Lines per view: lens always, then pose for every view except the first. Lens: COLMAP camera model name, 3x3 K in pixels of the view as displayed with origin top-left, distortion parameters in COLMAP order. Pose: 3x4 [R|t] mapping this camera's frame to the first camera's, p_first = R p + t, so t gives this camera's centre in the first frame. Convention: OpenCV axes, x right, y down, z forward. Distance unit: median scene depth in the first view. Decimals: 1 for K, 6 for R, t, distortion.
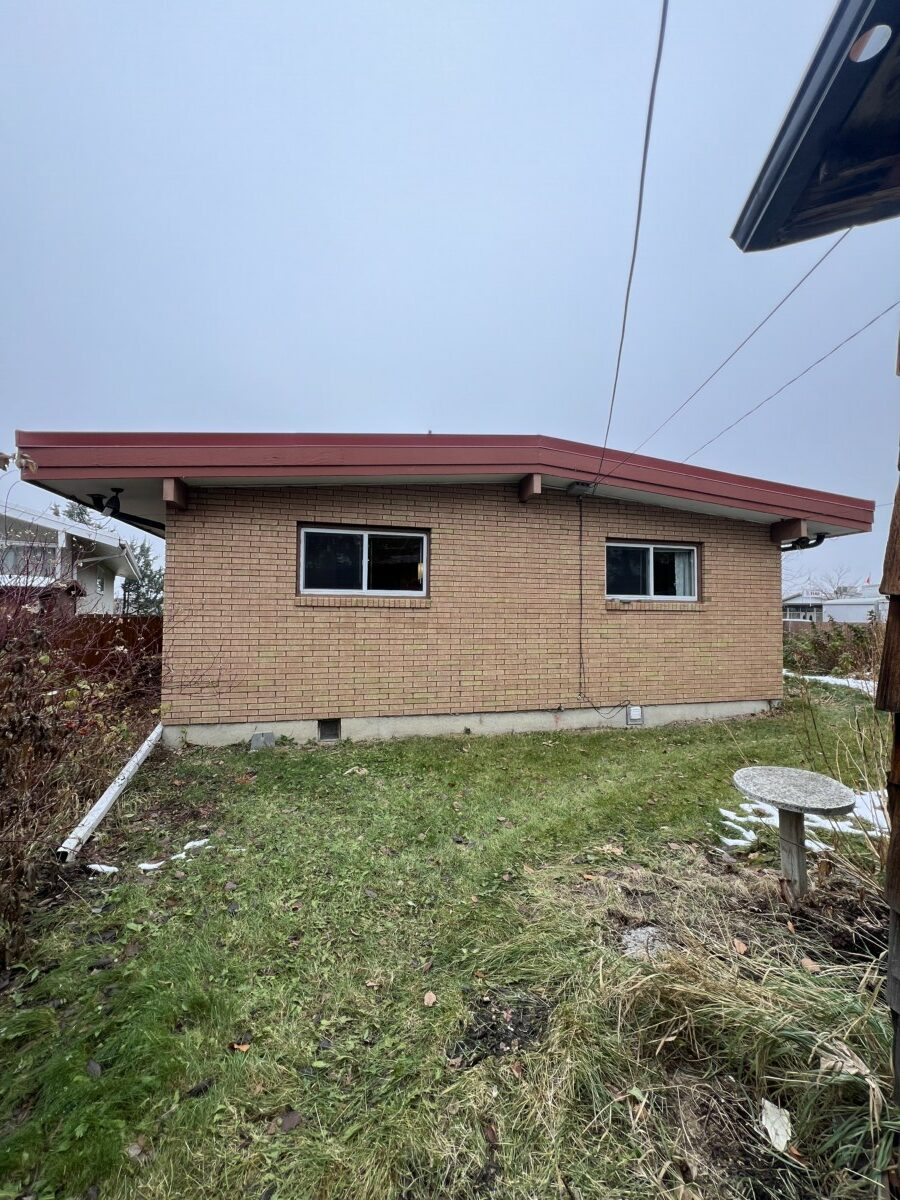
lens RADIAL K [[480.9, 0, 450.0], [0, 480.9, 600.0], [0, 0, 1]] dist [0.000486, 0.000272]
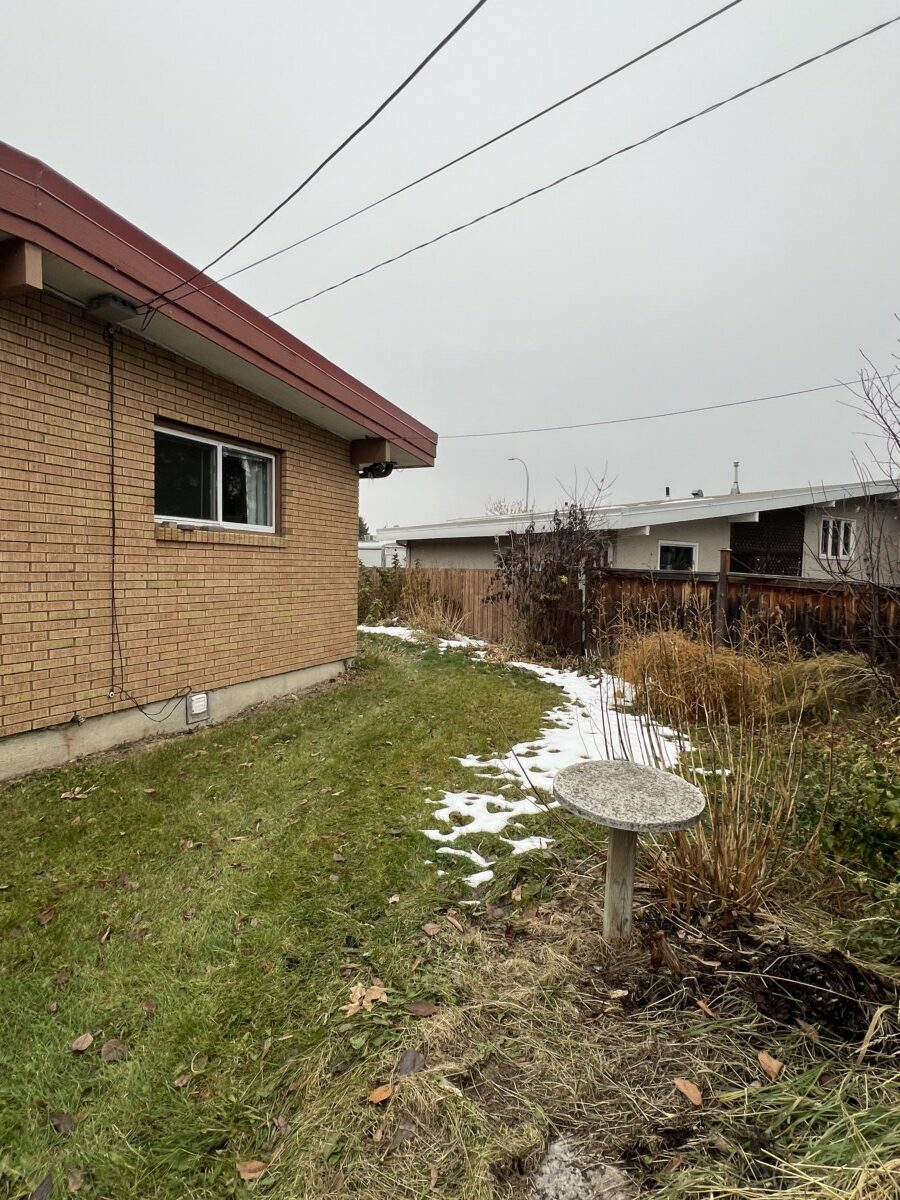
lens RADIAL K [[615.4, 0, 450.0], [0, 615.4, 600.0], [0, 0, 1]] dist [-0.004534, -0.001248]
pose [[0.617379, -0.037618, 0.785766, -0.046832], [-0.038532, 0.996211, 0.077968, 0.020719], [-0.785722, -0.078413, 0.613590, 0.248901]]
